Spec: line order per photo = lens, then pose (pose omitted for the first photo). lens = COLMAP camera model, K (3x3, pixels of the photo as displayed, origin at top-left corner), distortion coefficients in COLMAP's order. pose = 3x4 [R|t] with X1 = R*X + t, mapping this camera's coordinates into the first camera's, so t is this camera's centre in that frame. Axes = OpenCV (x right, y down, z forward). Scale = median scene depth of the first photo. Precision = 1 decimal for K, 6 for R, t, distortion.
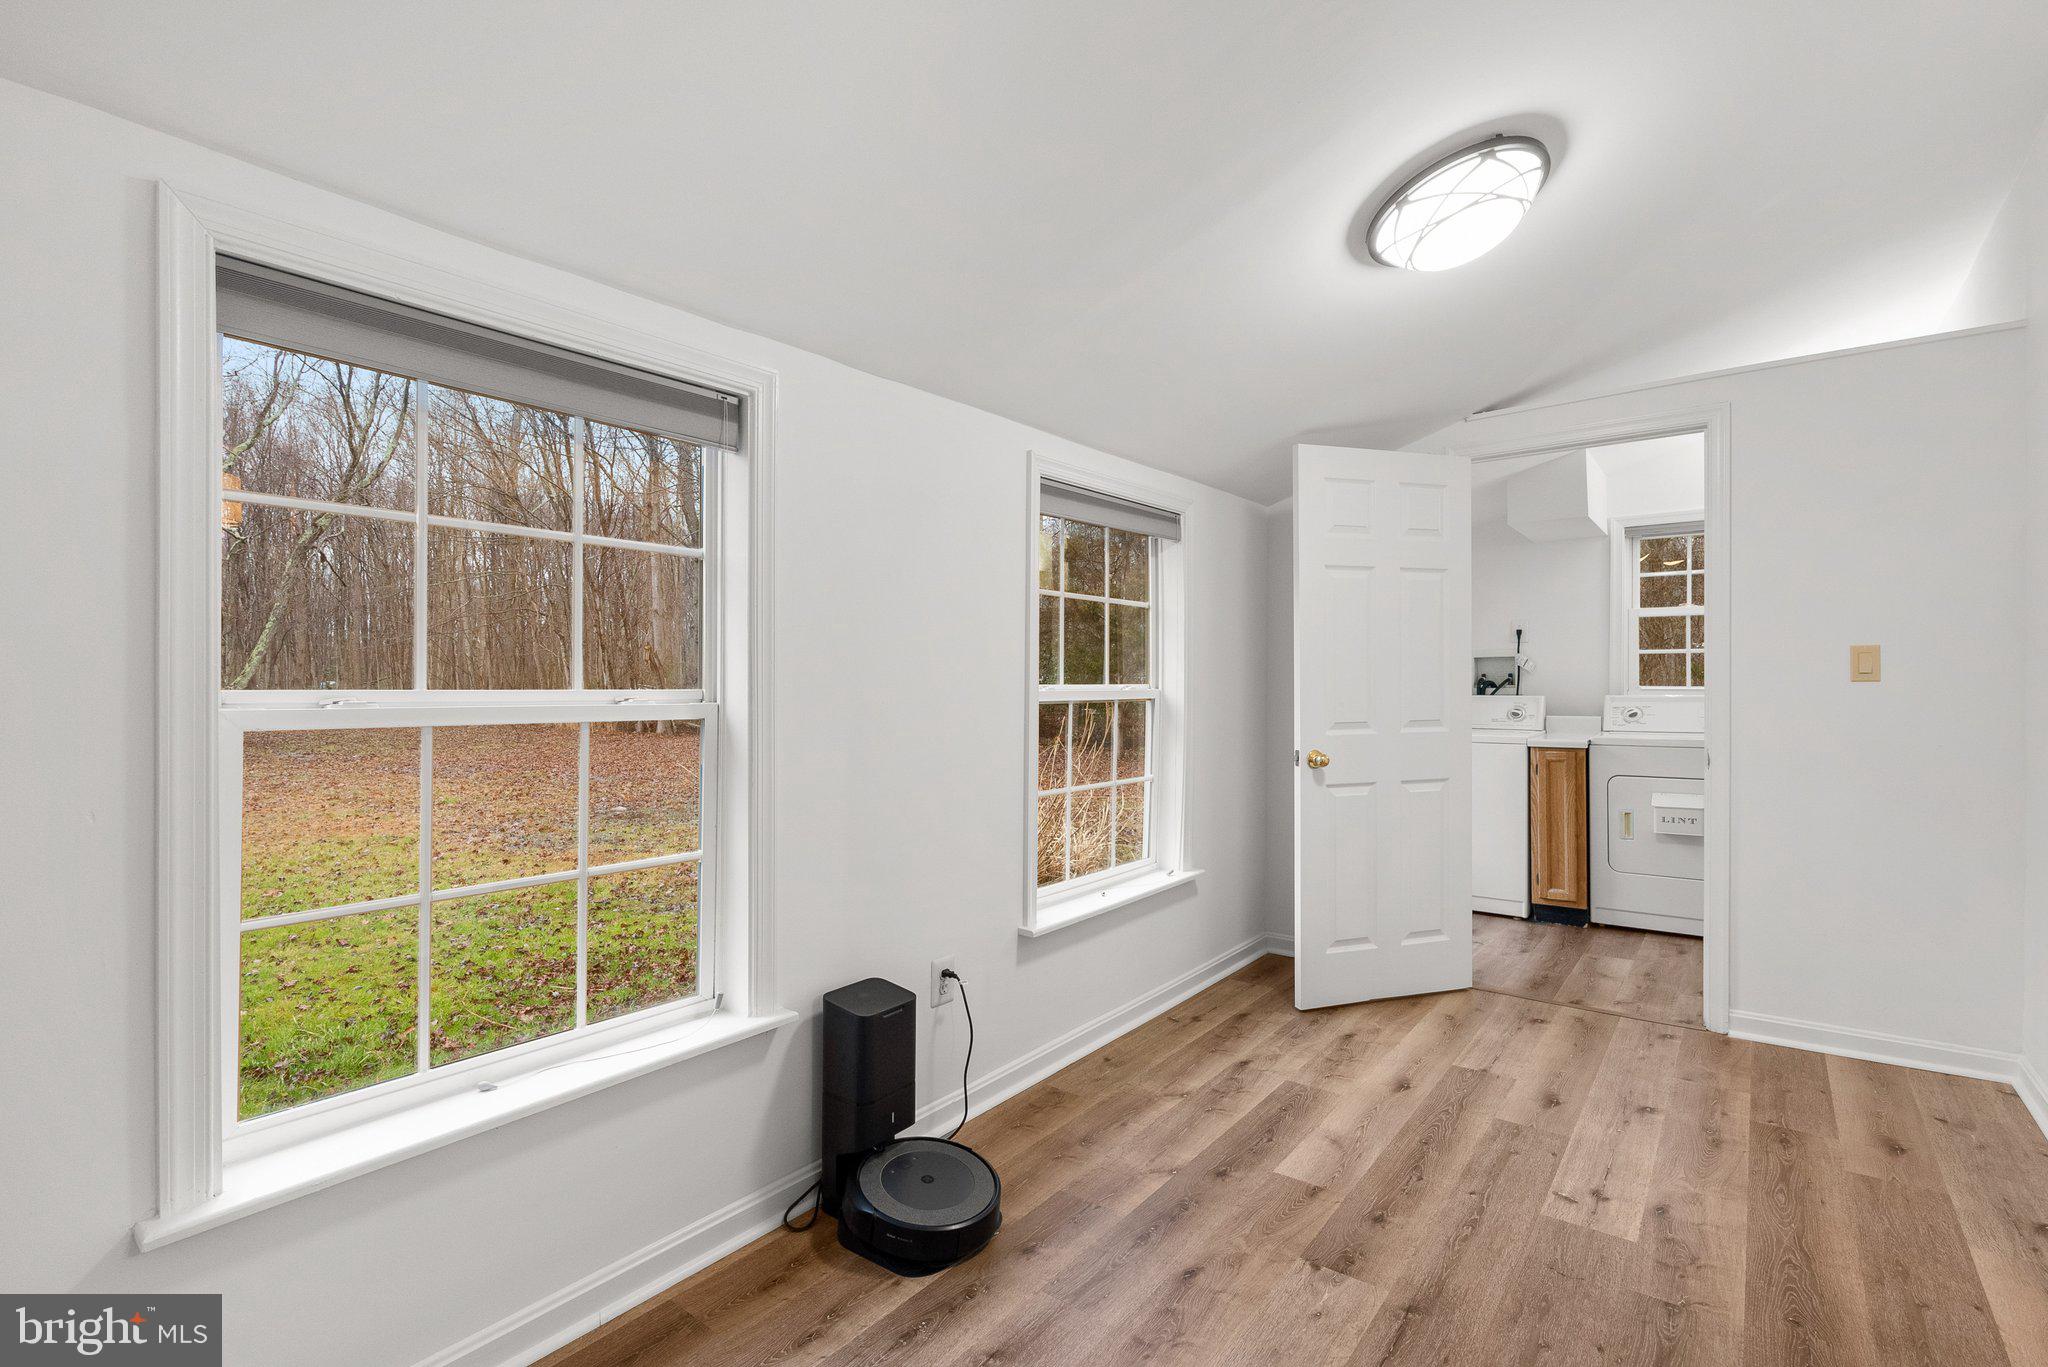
lens RADIAL K [[934.7, 0, 1018.5], [0, 934.7, 683.6], [0, 0, 1]] dist [0.000263, 0.000363]
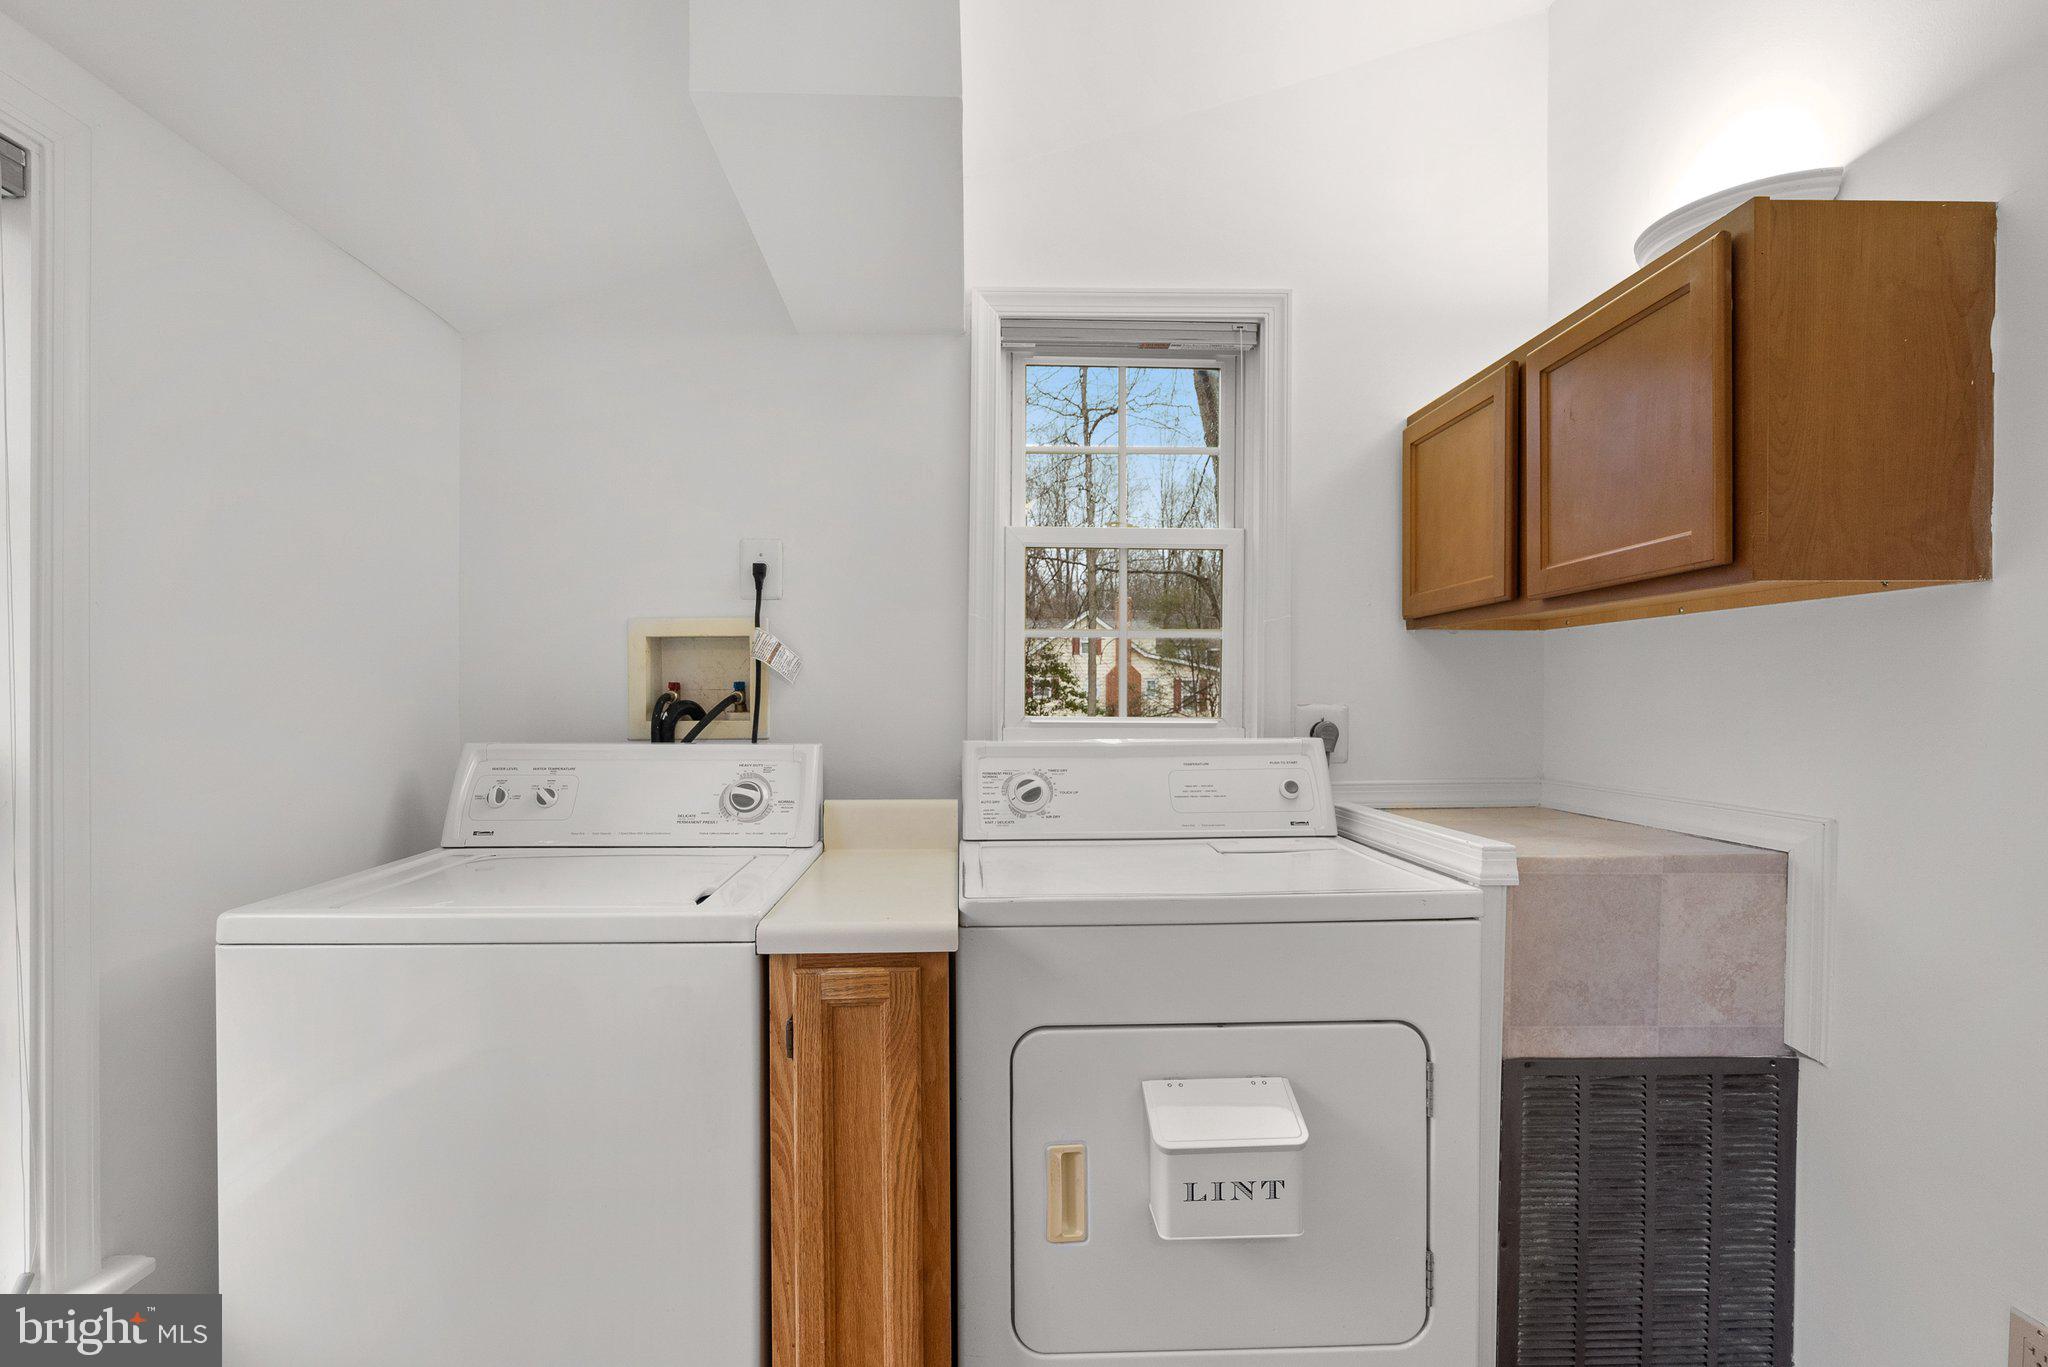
lens RADIAL K [[938.8, 0, 1023.5], [0, 938.8, 702.4], [0, 0, 1]] dist [-0.002681, 0.000946]
pose [[0.751519, -0.001804, 0.659709, 0.398852], [-0.000705, 0.999993, 0.003538, -0.004237], [-0.659712, -0.003124, 0.751512, 0.704276]]
